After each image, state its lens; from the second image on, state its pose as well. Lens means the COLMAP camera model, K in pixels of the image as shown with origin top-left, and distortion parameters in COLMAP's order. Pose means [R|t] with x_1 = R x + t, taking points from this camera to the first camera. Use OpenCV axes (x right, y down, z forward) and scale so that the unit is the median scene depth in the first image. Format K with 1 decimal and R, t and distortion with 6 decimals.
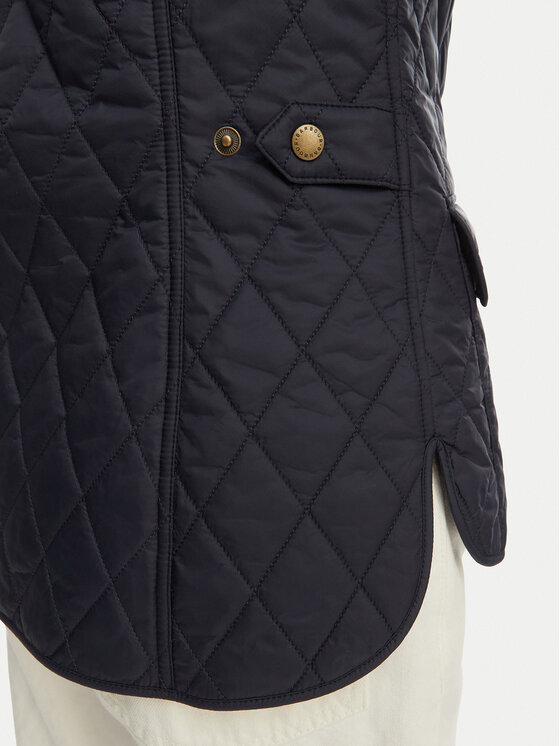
lens RADIAL K [[501.4, 0, 279.6], [0, 501.4, 374.7], [0, 0, 1]] dist [-0.002441, -0.000293]
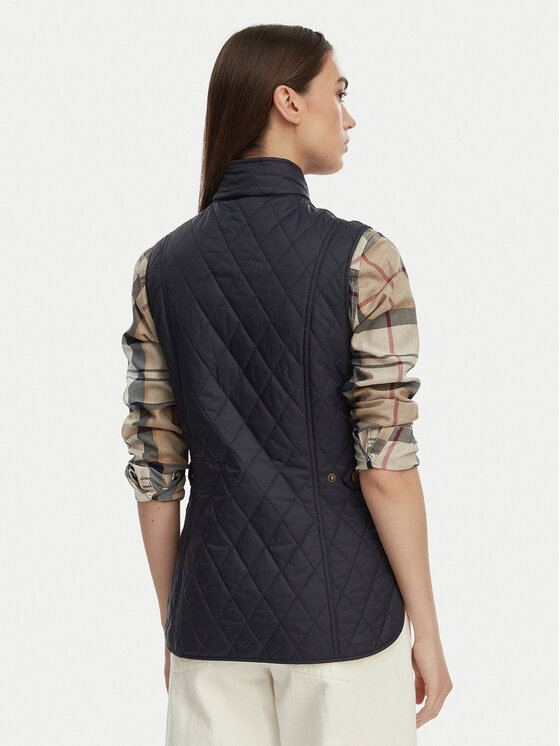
lens RADIAL K [[1153.5, 0, 279.8], [0, 1153.5, 372.8], [0, 0, 1]] dist [0.021542, 0.000000]
pose [[0.896977, -0.035271, 0.440667, -3.694447], [0.144290, 0.965579, -0.216418, 0.455856], [-0.417866, 0.257706, 0.871192, -5.599328]]
